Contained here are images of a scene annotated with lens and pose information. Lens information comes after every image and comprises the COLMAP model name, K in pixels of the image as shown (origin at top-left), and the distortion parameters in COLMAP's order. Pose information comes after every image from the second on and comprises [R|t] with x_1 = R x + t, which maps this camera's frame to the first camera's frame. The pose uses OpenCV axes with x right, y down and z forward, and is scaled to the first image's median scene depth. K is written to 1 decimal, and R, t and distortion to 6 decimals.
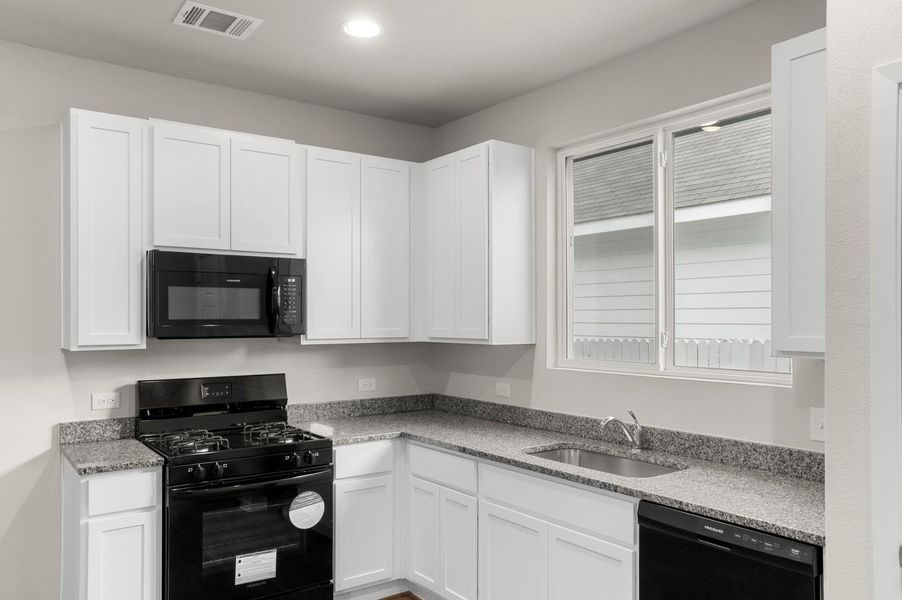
lens RADIAL K [[677.4, 0, 471.9], [0, 677.4, 318.5], [0, 0, 1]] dist [-0.026400, 0.028573]
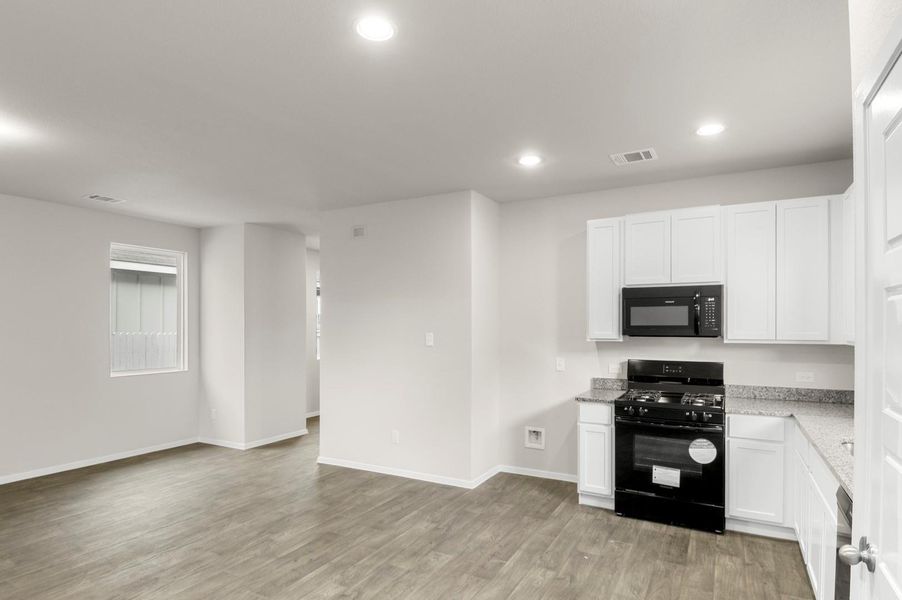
lens RADIAL K [[482.6, 0, 465.7], [0, 482.6, 328.2], [0, 0, 1]] dist [0.002124, -0.017300]
pose [[0.418748, 0.008443, -0.908063, 0.507251], [0.003131, 0.999937, 0.010741, -0.006721], [0.908097, -0.007341, 0.418696, 0.061057]]
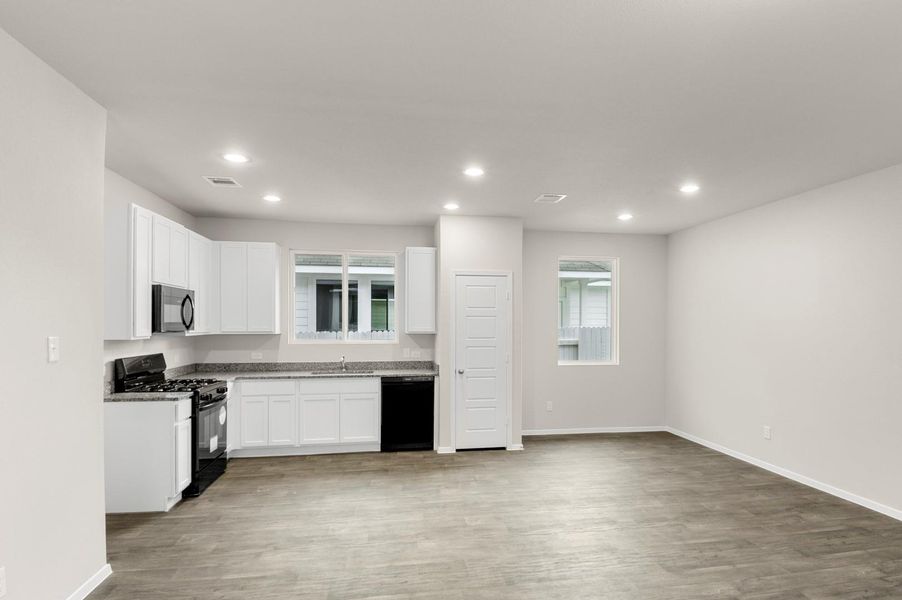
lens RADIAL K [[482.6, 0, 467.4], [0, 482.6, 322.0], [0, 0, 1]] dist [0.002124, -0.017300]
pose [[0.457324, 0.004829, 0.889287, -1.190135], [-0.004895, 0.999984, -0.002913, 0.000382], [-0.889287, -0.003021, 0.457340, -0.329926]]
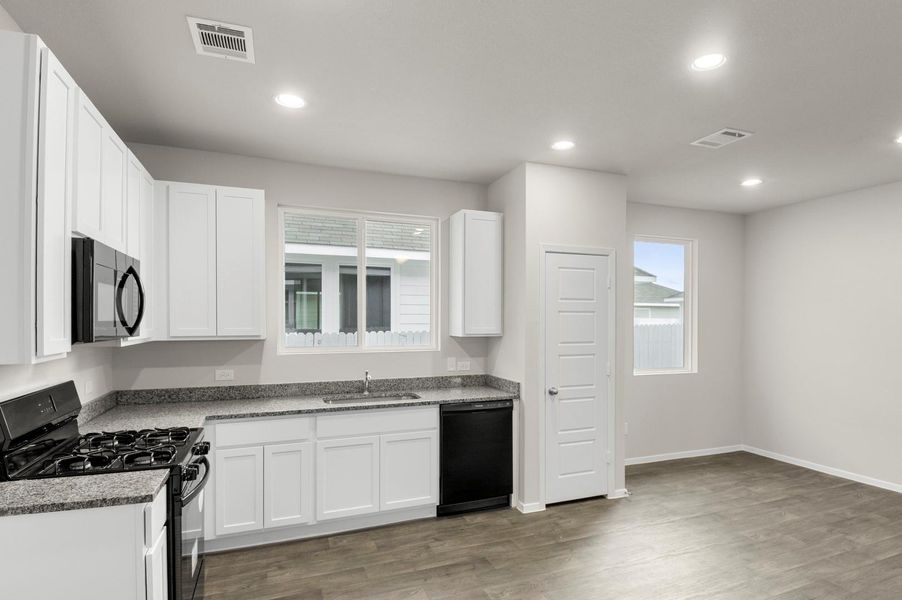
lens RADIAL K [[482.6, 0, 461.2], [0, 482.6, 321.3], [0, 0, 1]] dist [0.002124, -0.017300]
pose [[0.260255, -0.000006, 0.965540, -0.876643], [-0.003882, 0.999992, 0.001053, -0.001395], [-0.965532, -0.004022, 0.260253, 0.380509]]
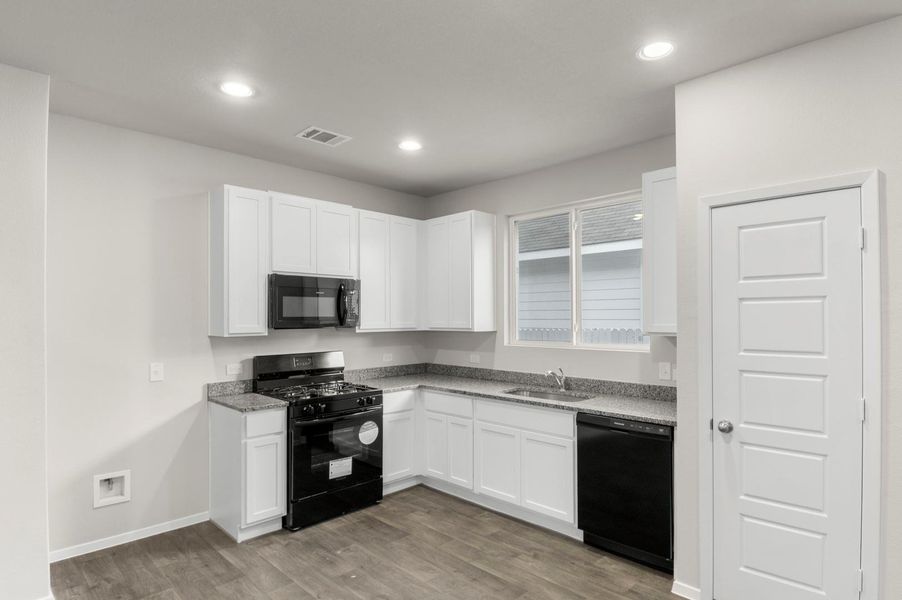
lens RADIAL K [[482.6, 0, 472.4], [0, 482.6, 314.0], [0, 0, 1]] dist [0.002124, -0.017300]
pose [[0.986616, -0.000487, 0.163063, -0.183073], [0.001214, 0.999990, -0.004359, -0.000016], [-0.163059, 0.004499, 0.986606, -0.198120]]
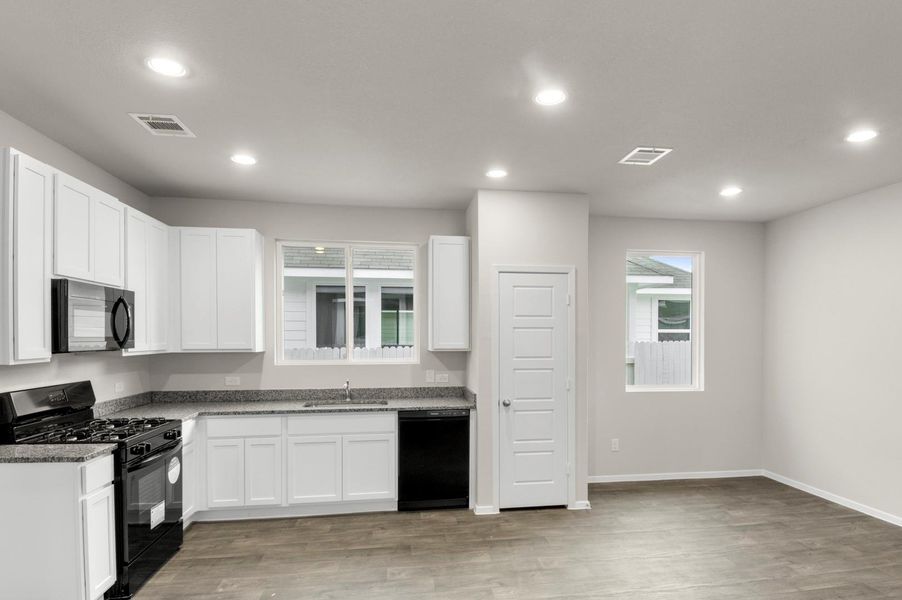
lens RADIAL K [[482.6, 0, 464.4], [0, 482.6, 339.5], [0, 0, 1]] dist [0.002124, -0.017300]
pose [[0.473284, -0.002331, 0.880907, -0.836879], [-0.002723, 0.999988, 0.004109, 0.000349], [-0.880906, -0.004344, 0.473272, -0.026076]]
